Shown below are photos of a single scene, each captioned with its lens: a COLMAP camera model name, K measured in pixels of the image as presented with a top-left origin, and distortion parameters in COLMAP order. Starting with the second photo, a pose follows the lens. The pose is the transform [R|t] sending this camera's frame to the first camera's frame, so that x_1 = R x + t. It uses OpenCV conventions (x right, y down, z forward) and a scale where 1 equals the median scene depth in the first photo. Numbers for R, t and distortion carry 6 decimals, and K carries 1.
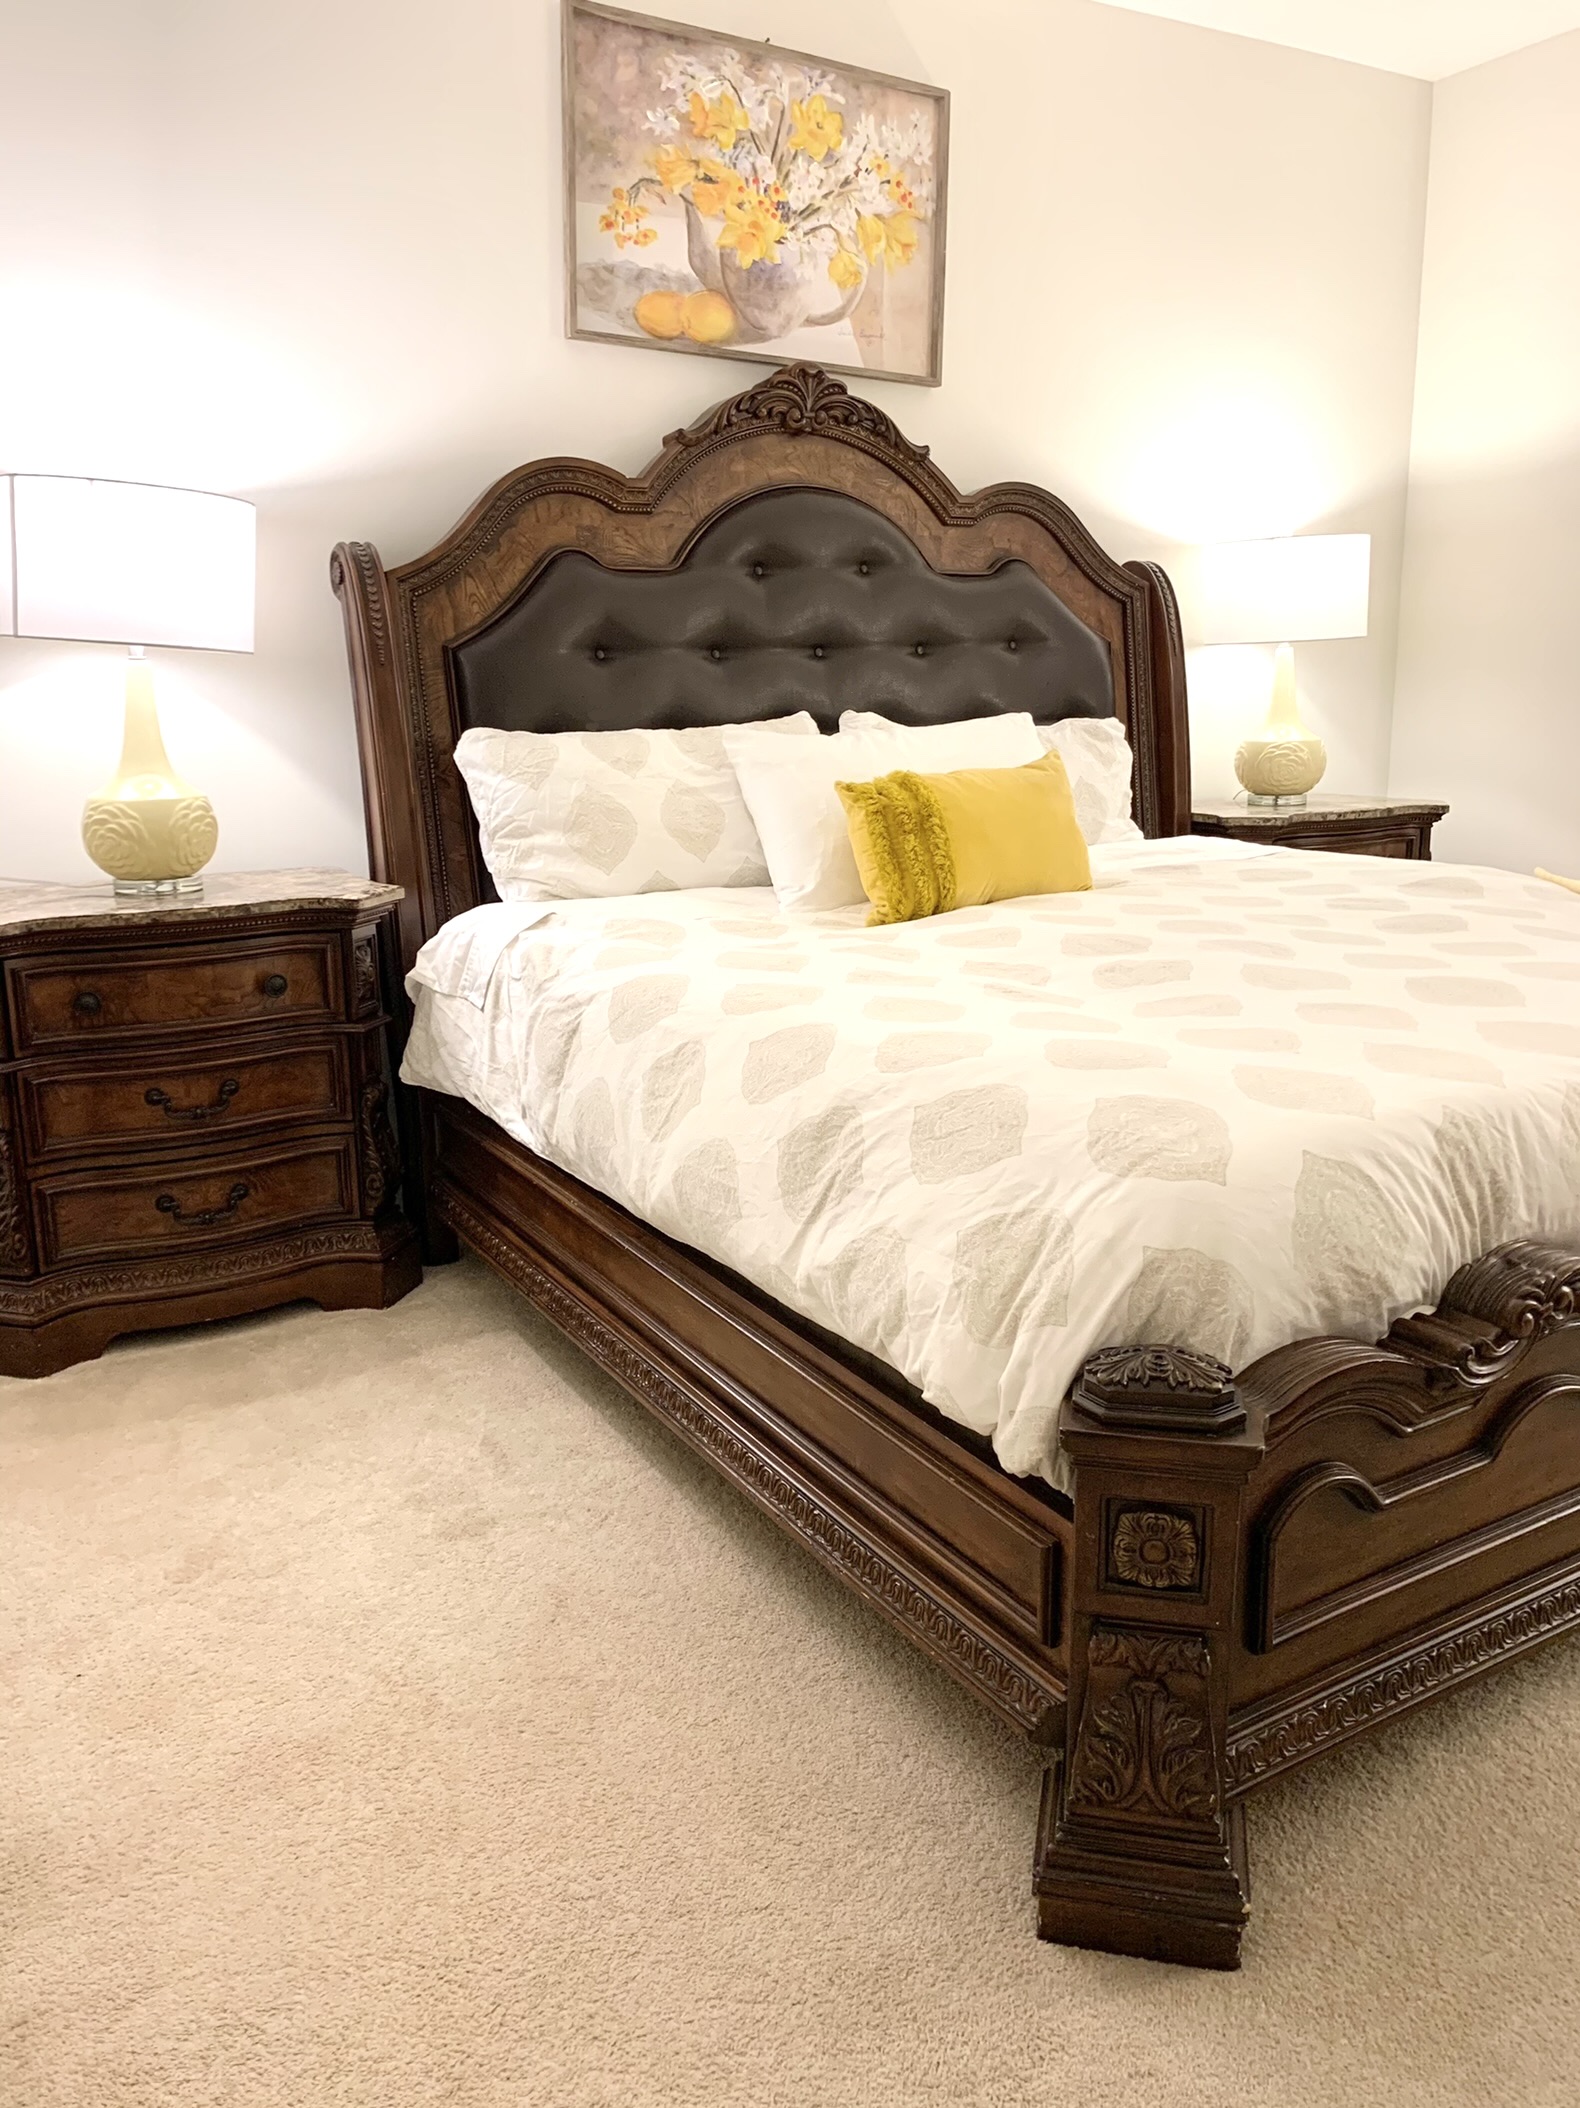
lens RADIAL K [[1616.4, 0, 788.2], [0, 1616.4, 1053.8], [0, 0, 1]] dist [-0.010513, 0.022283]
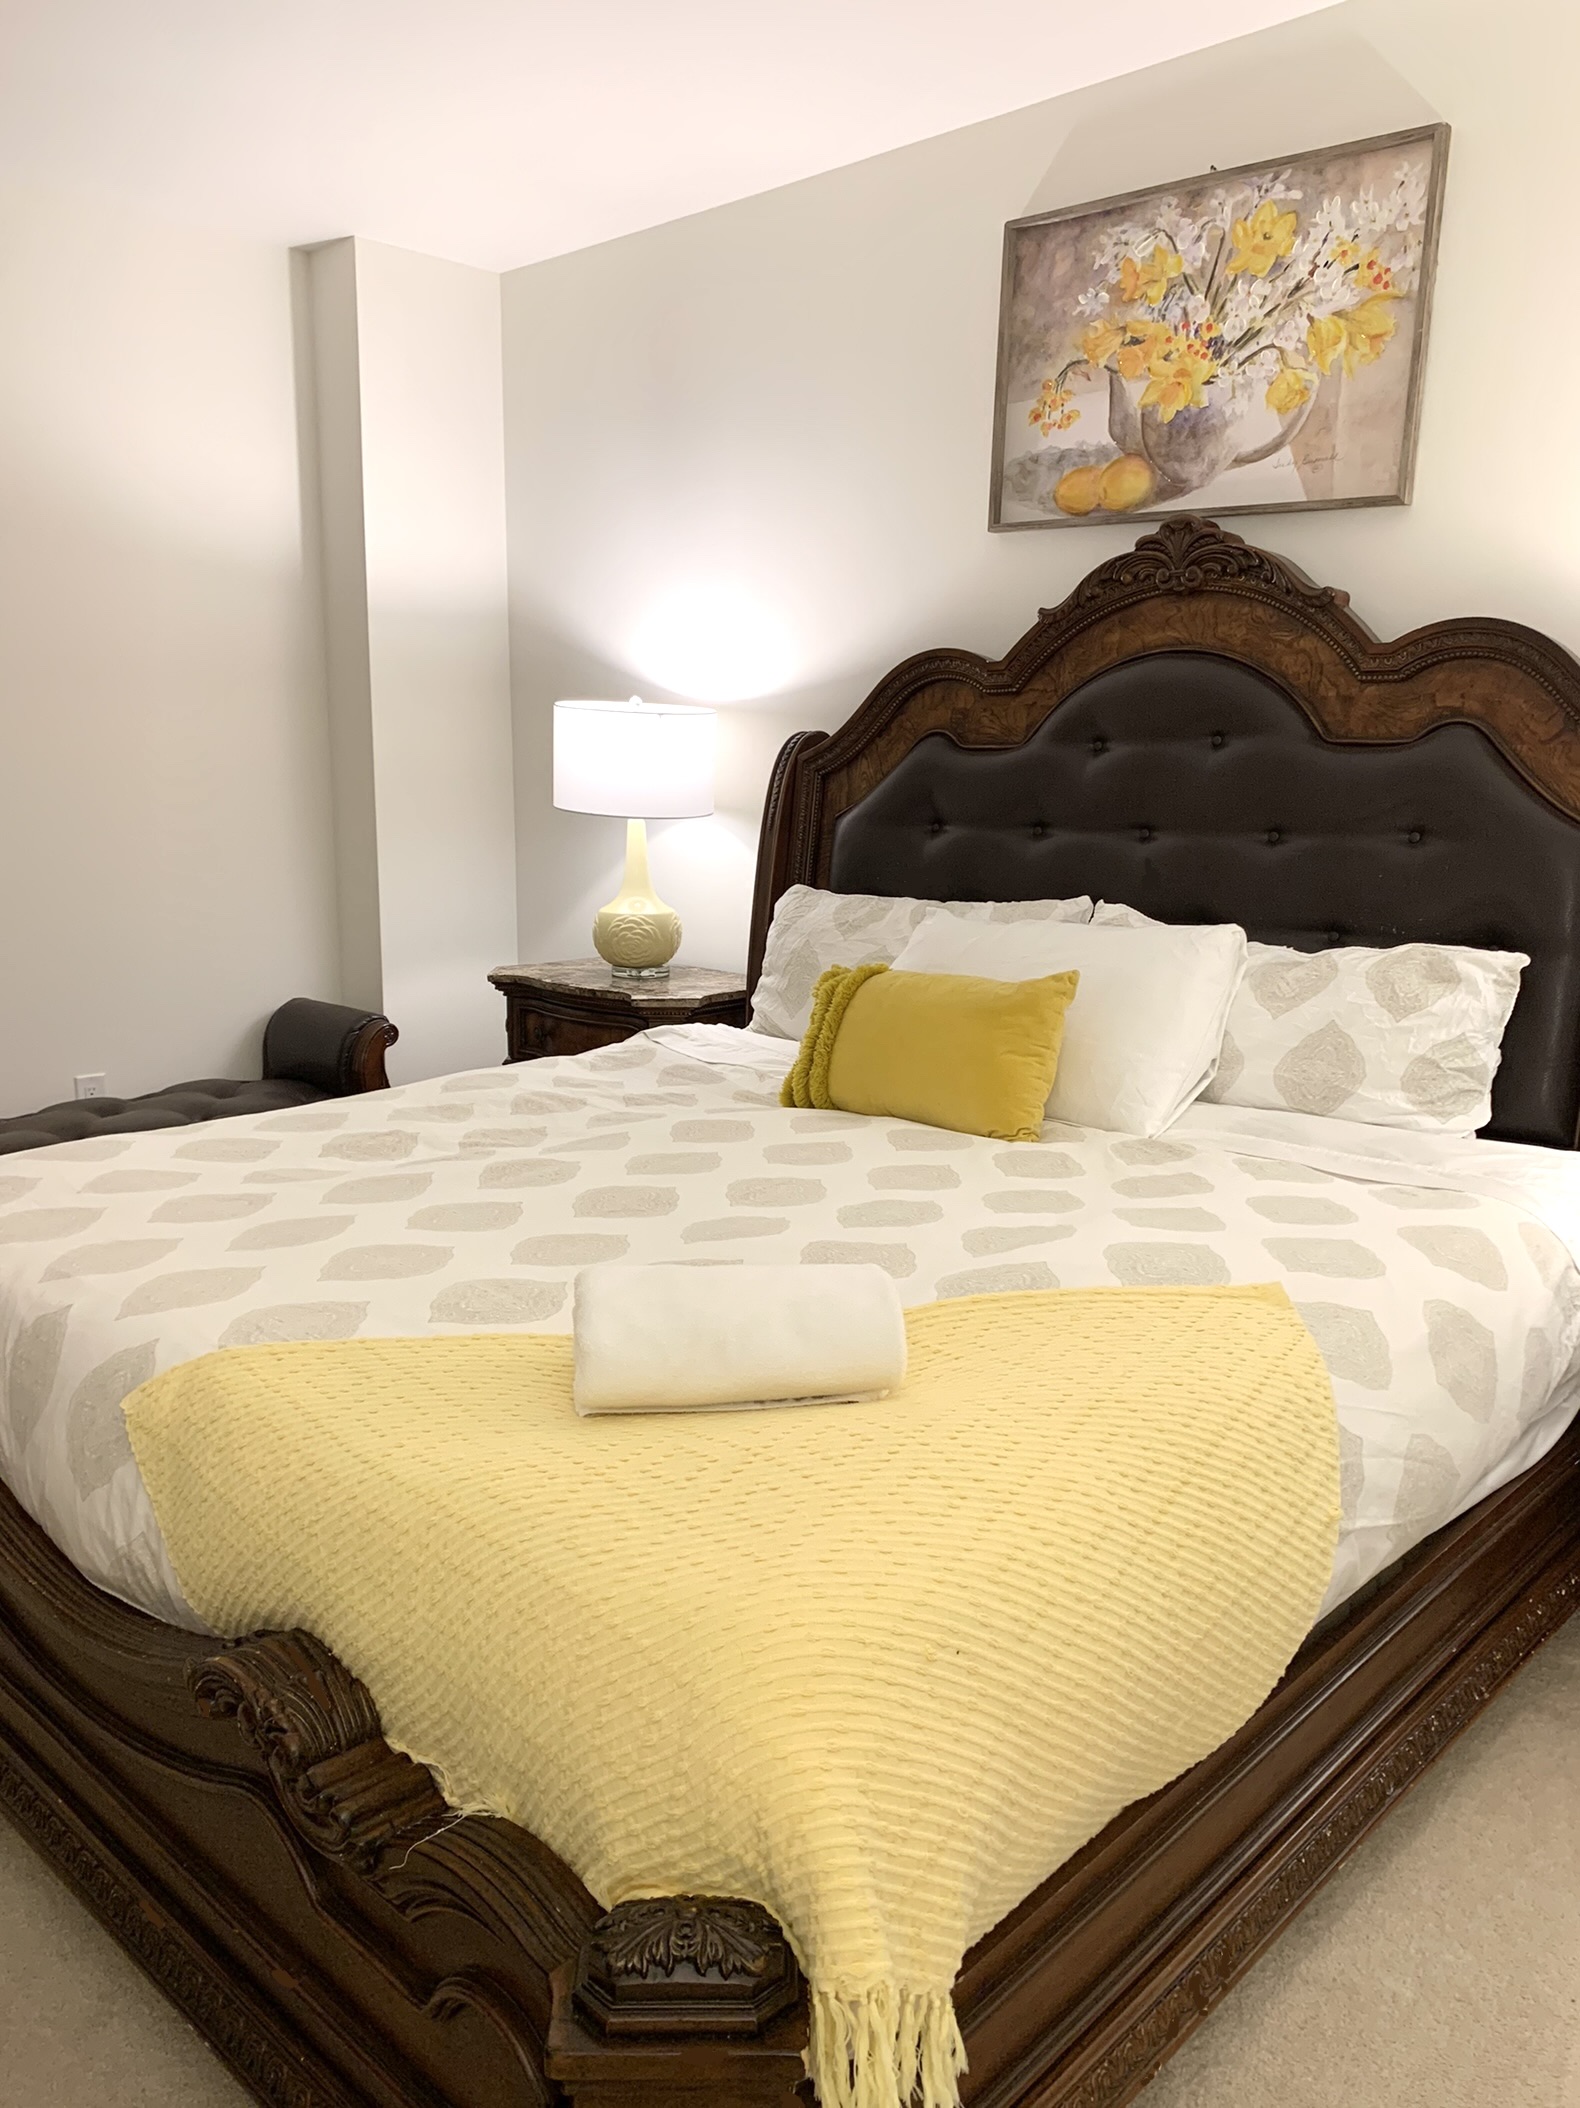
lens RADIAL K [[1616.4, 0, 787.8], [0, 1616.4, 1055.0], [0, 0, 1]] dist [-0.010513, 0.022283]
pose [[0.286684, 0.173714, -0.942144, 0.839250], [-0.243719, 0.964293, 0.103637, -0.183494], [0.926506, 0.199908, 0.318784, 0.582638]]
